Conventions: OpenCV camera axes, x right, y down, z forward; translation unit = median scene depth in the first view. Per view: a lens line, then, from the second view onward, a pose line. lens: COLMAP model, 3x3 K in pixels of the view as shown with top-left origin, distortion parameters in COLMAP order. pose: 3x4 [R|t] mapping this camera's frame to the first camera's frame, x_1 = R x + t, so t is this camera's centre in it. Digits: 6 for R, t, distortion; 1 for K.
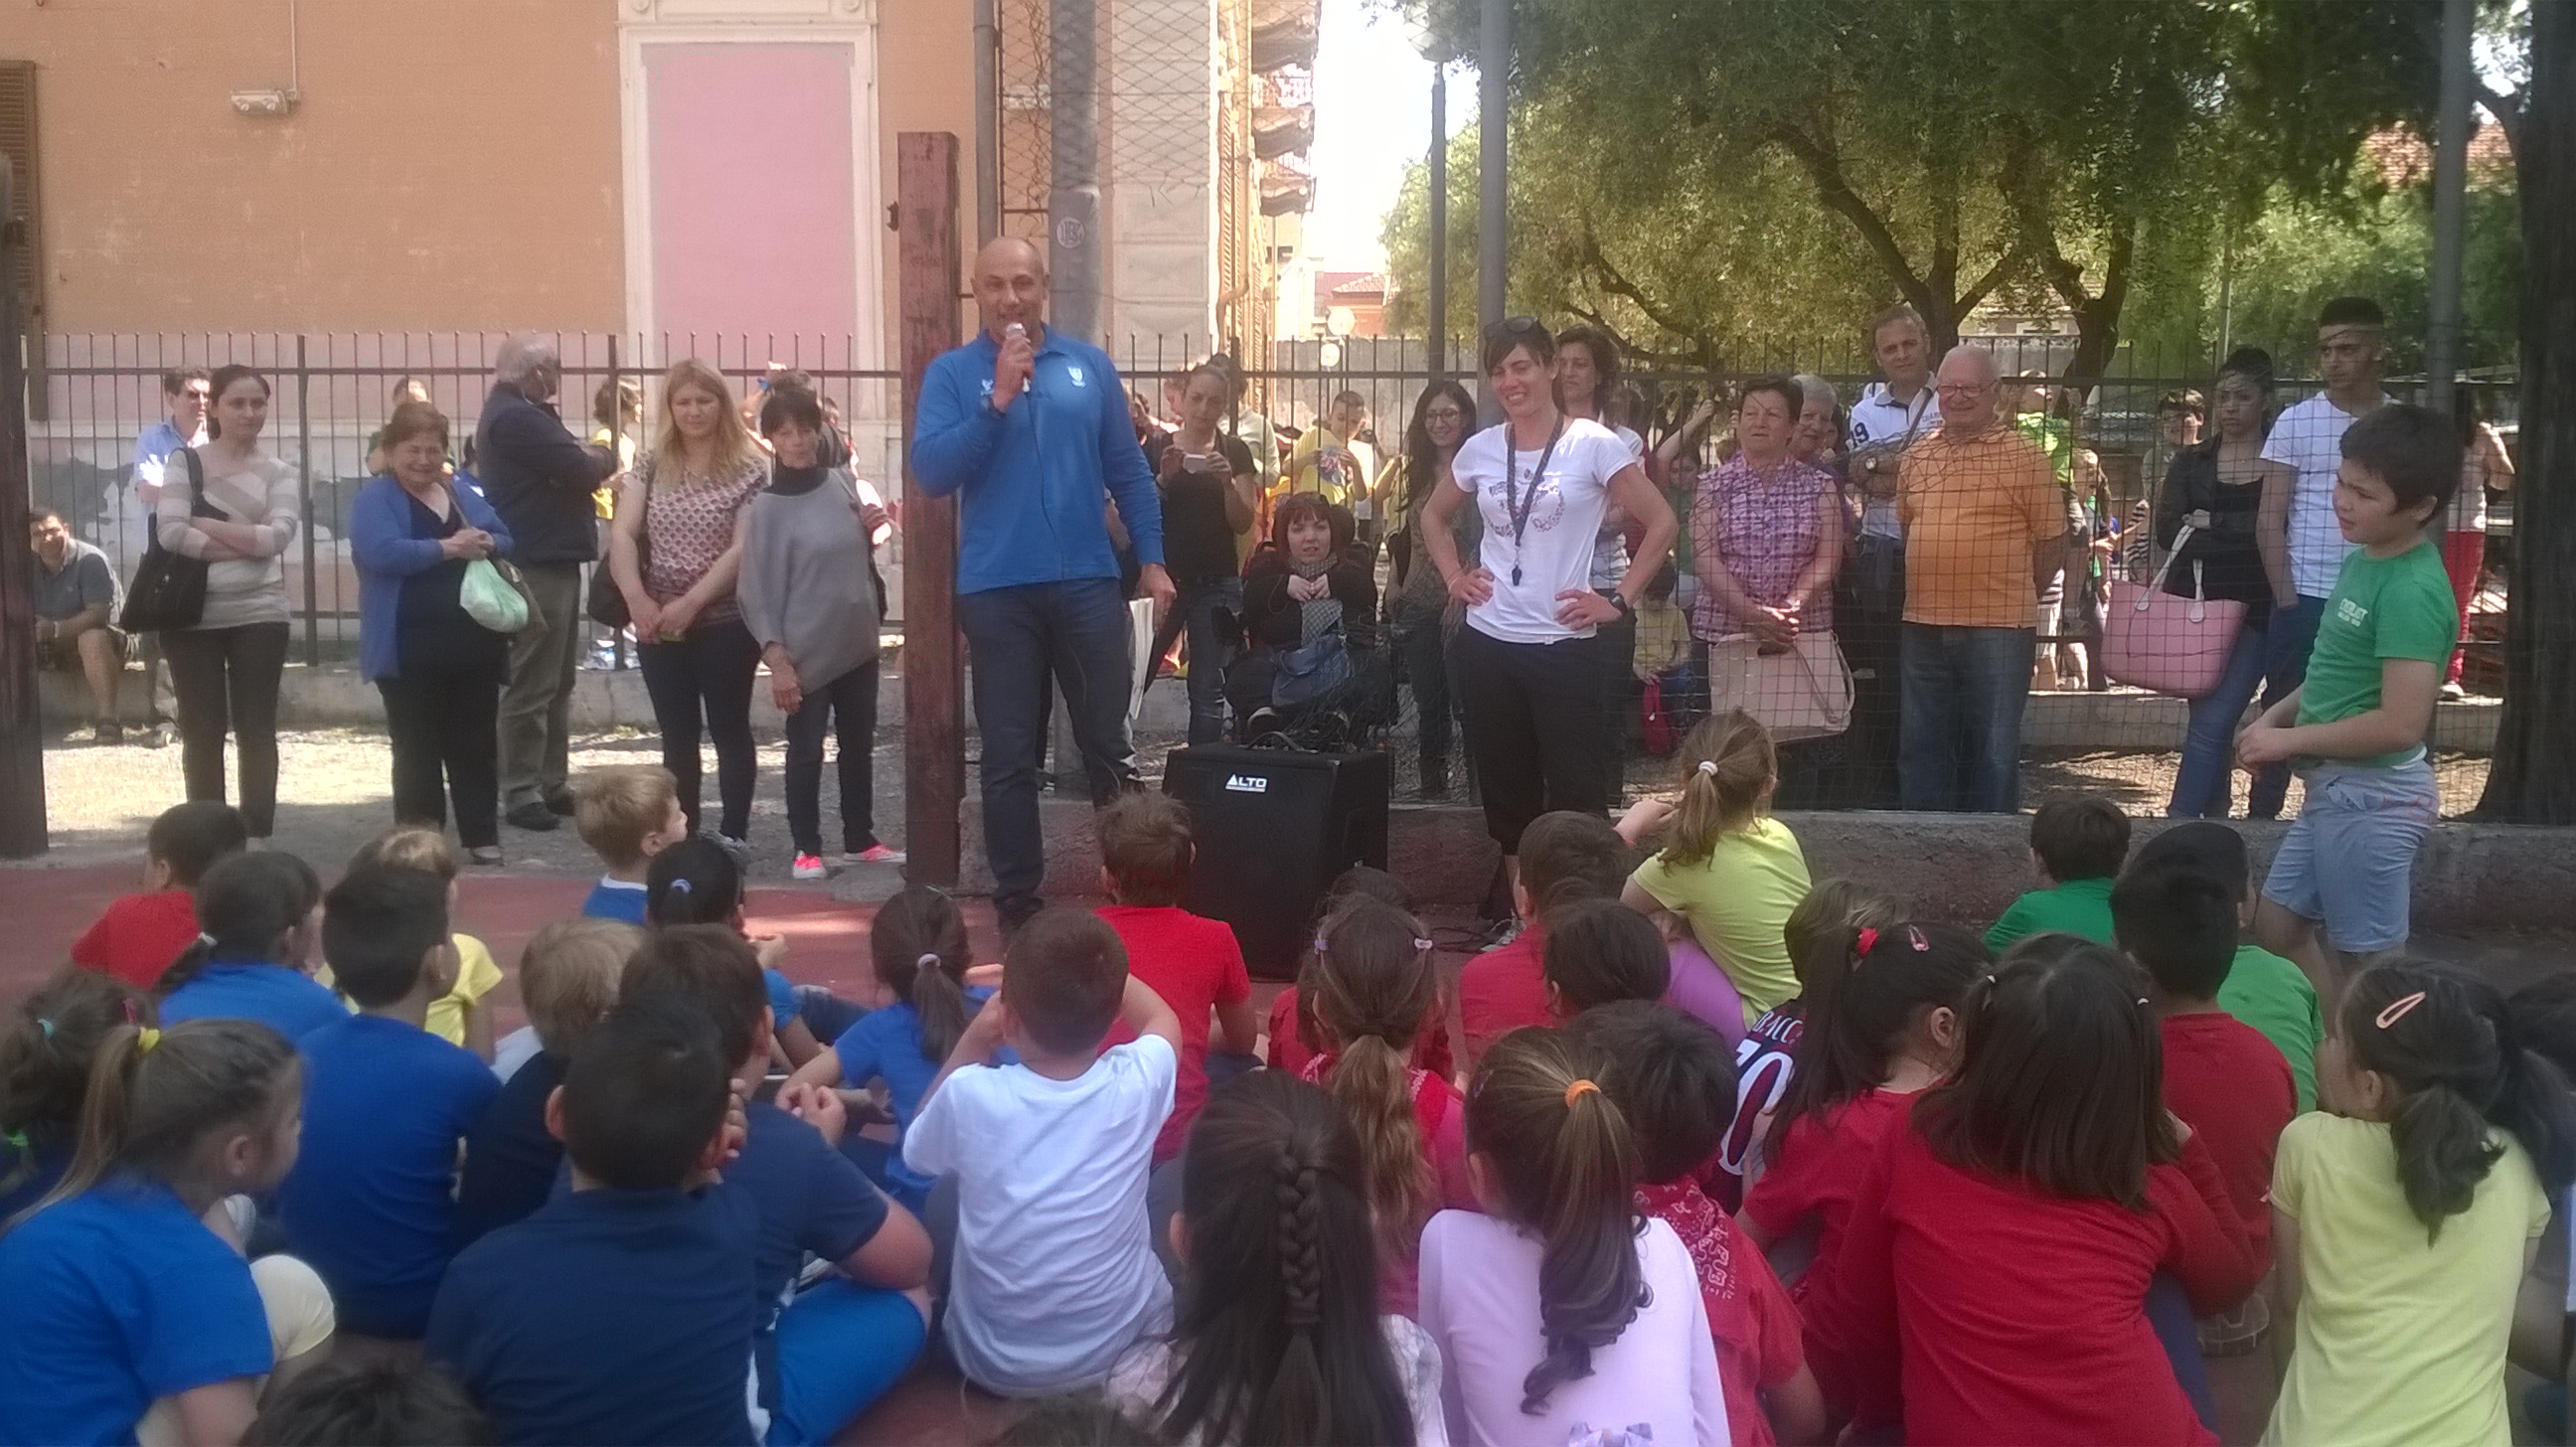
lens RADIAL K [[2157.6, 0, 1284.4], [0, 2157.6, 727.8], [0, 0, 1]] dist [-0.025773, -0.041871]
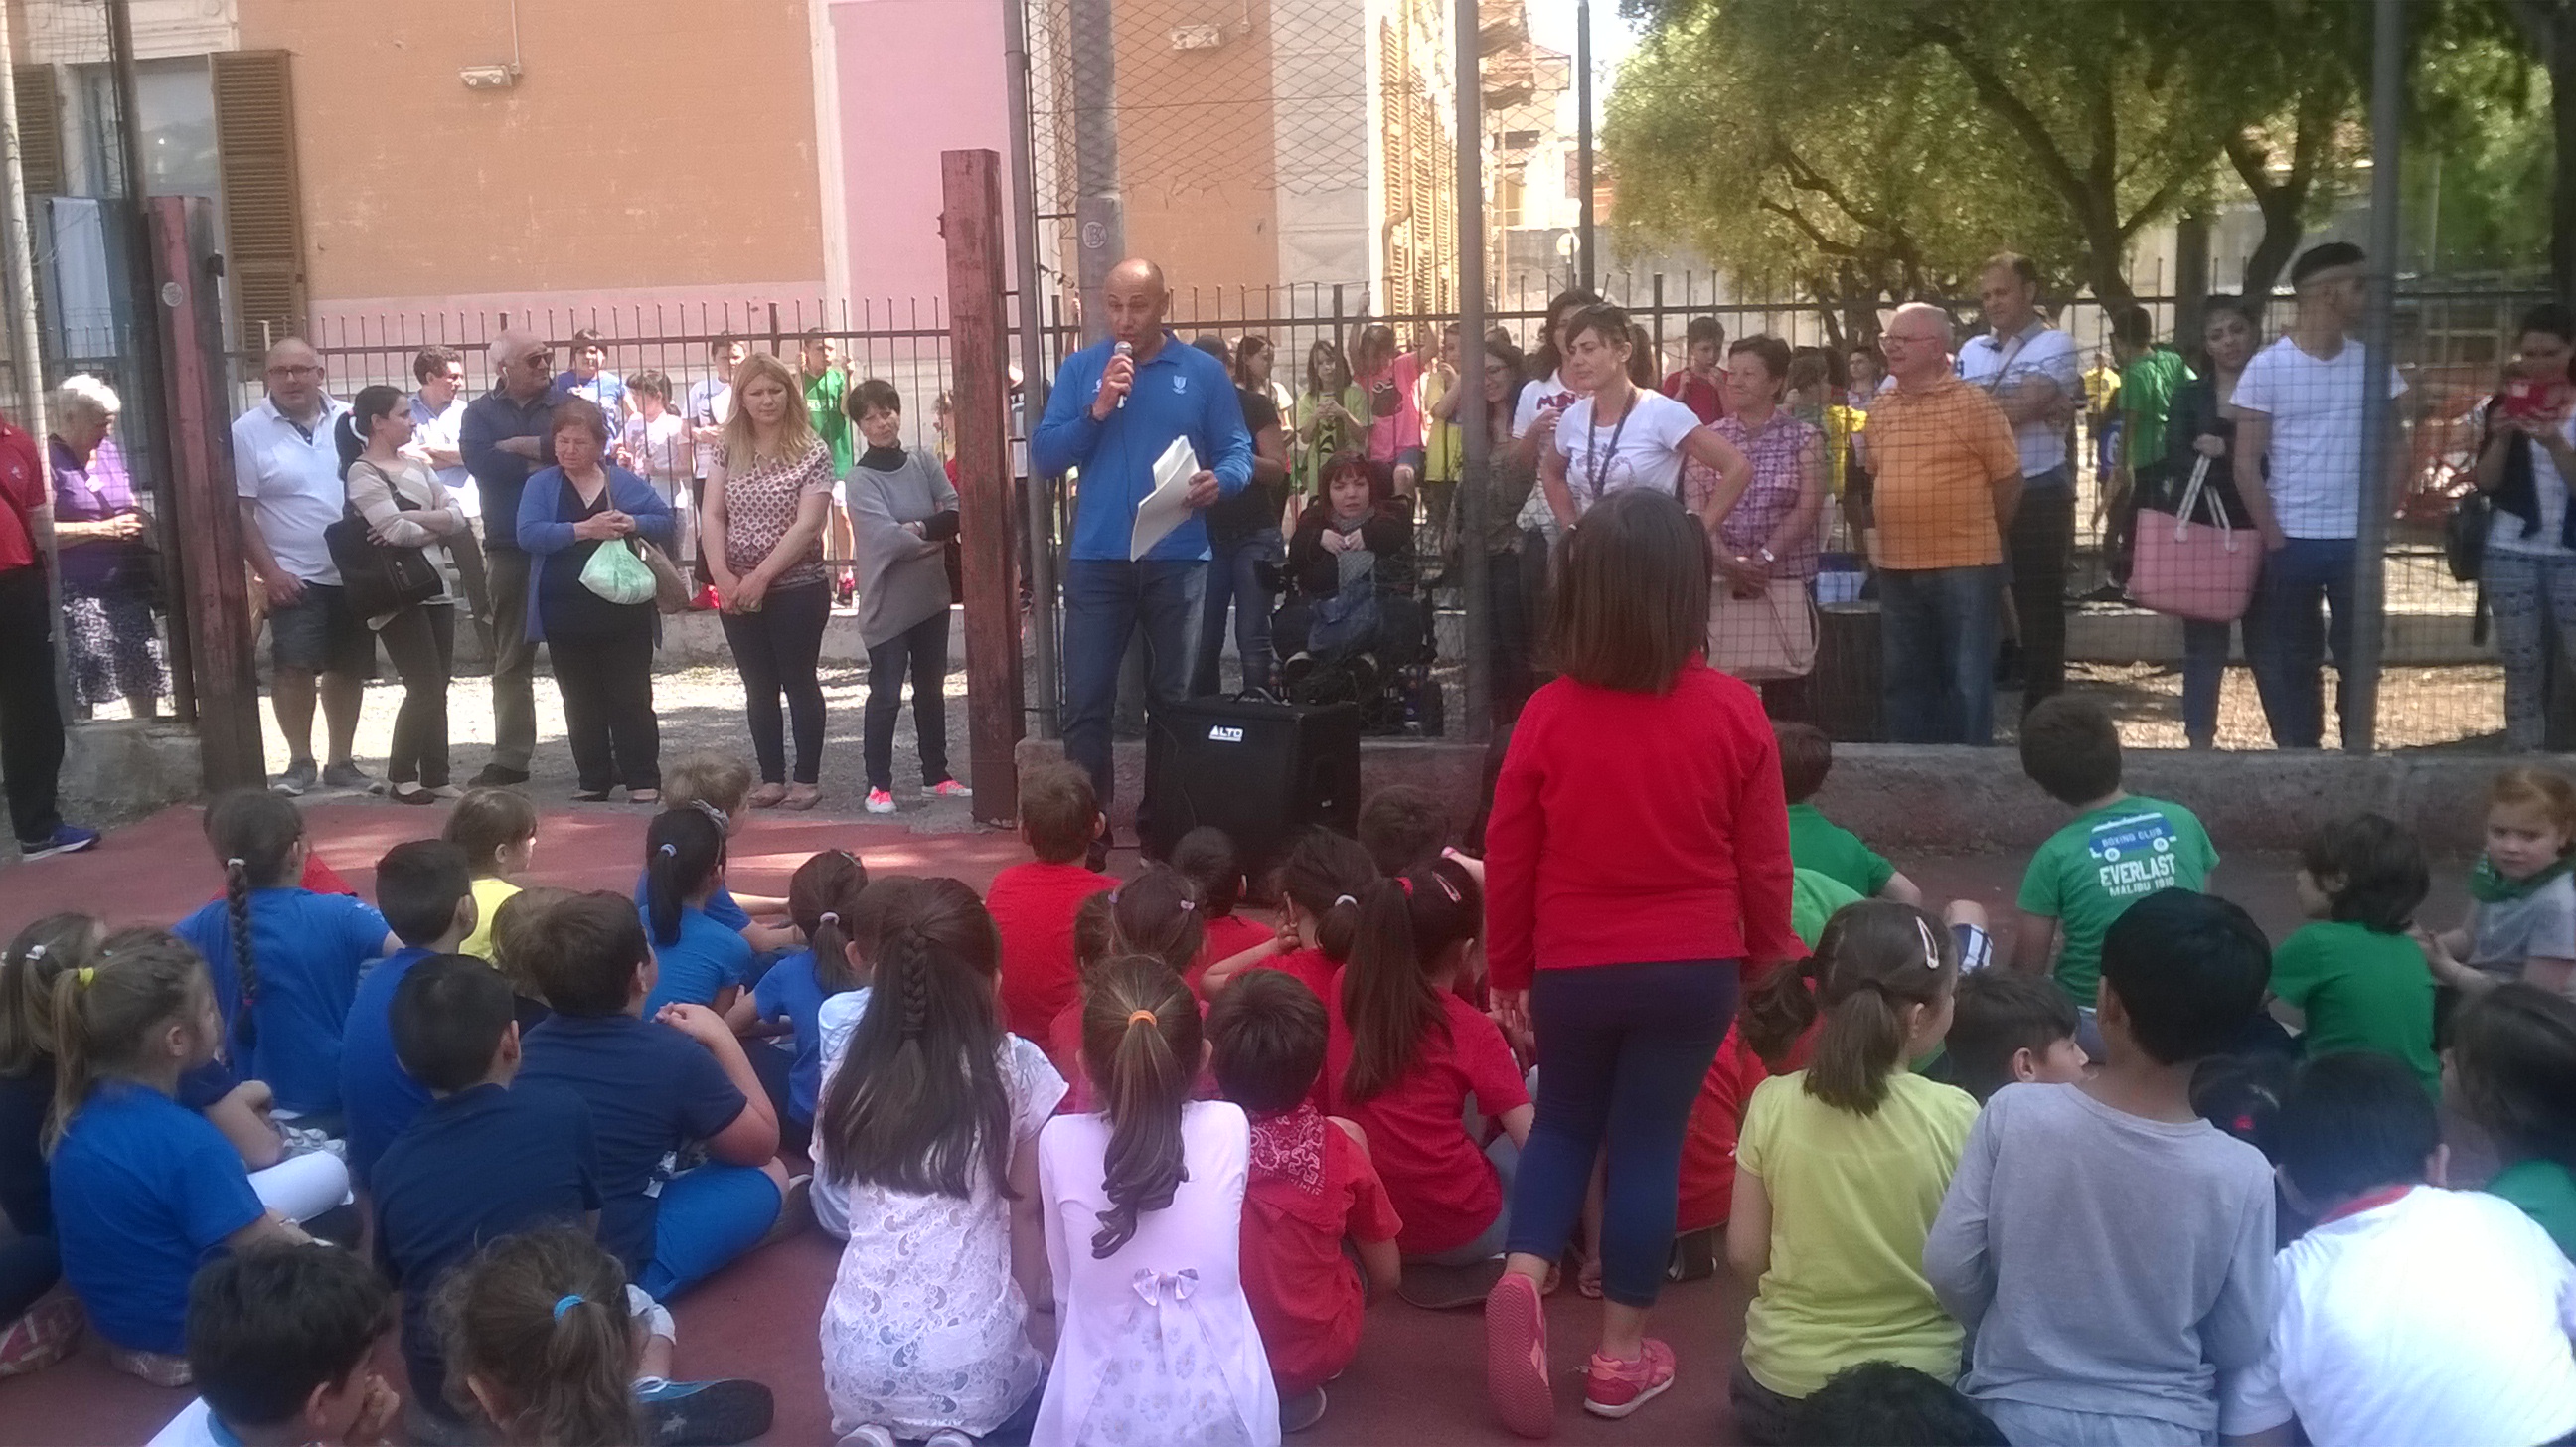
lens RADIAL K [[2157.6, 0, 1273.5], [0, 2157.6, 770.2], [0, 0, 1]] dist [-0.025773, -0.041871]
pose [[0.991232, -0.009156, -0.131815, 0.128721], [0.018412, 0.997435, 0.069174, -0.027258], [0.130843, -0.070994, 0.988858, -0.103364]]
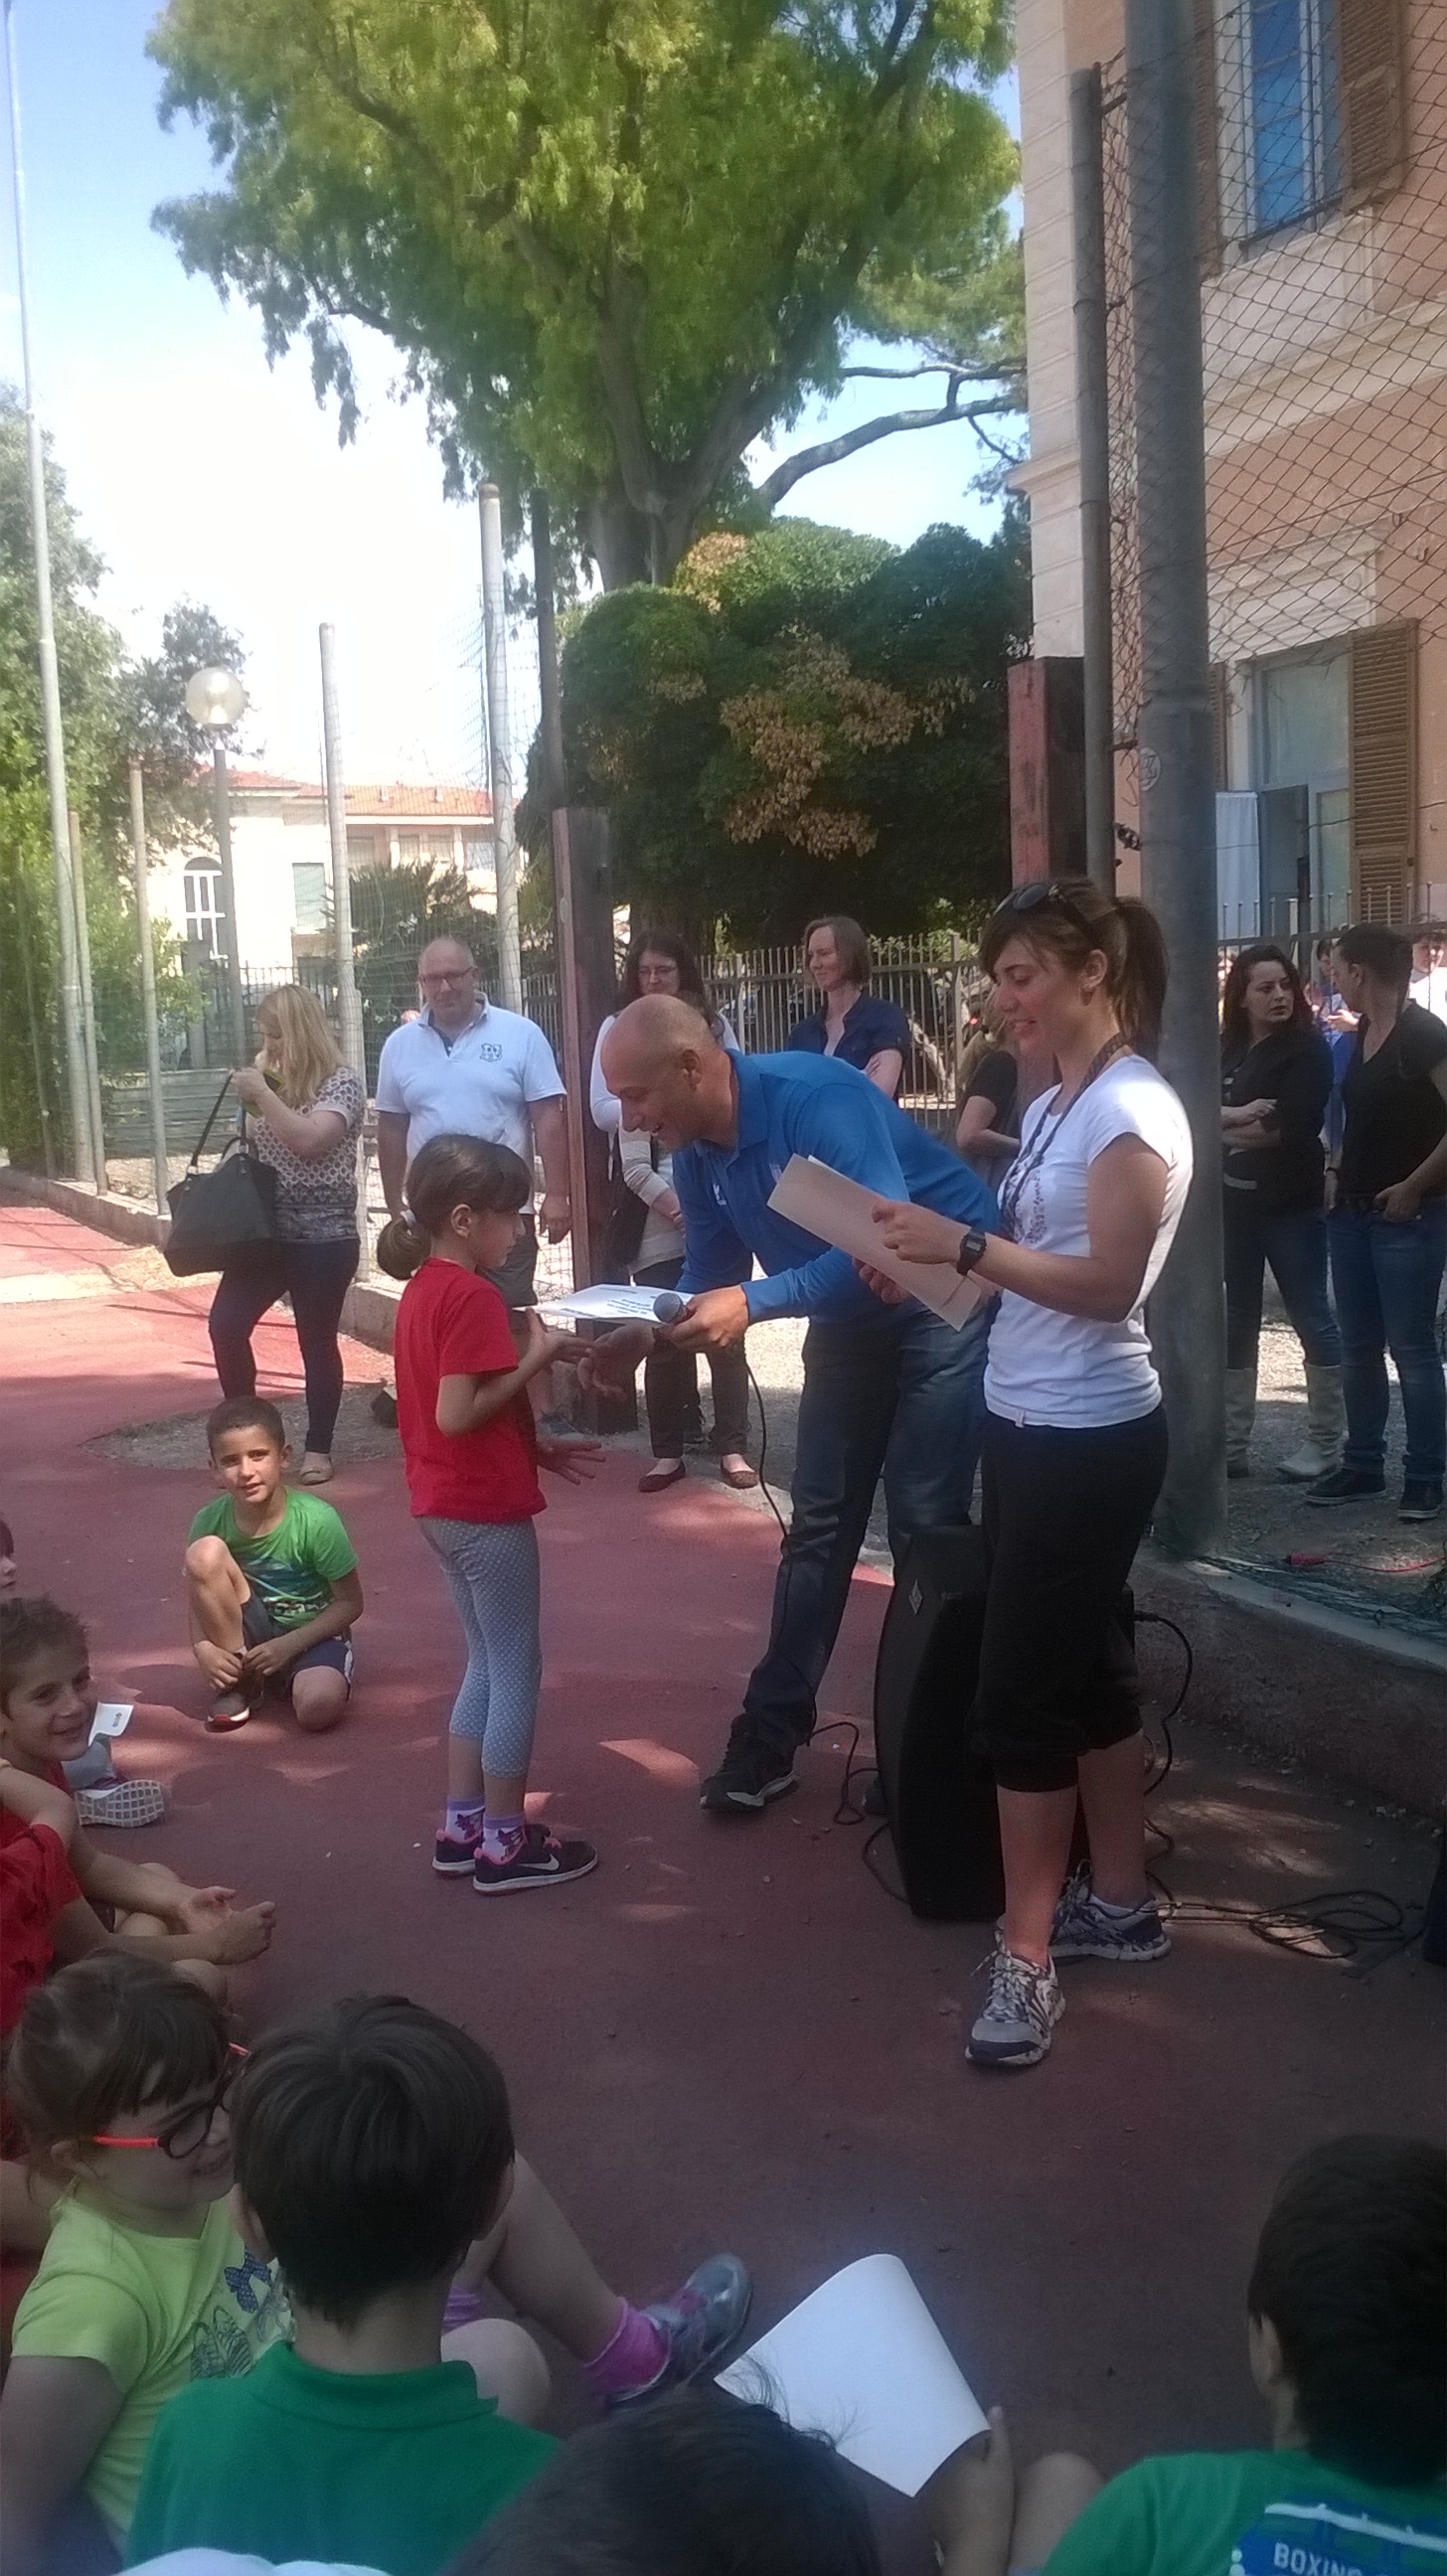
lens RADIAL K [[2149.3, 0, 723.5], [0, 2149.3, 1290.9], [0, 0, 1]] dist [-0.000477, 0.004910]
pose [[0.482777, 0.079908, -0.872090, 0.434072], [-0.052957, 0.996670, 0.062007, -0.089794], [0.874141, 0.016248, 0.485401, 0.505462]]
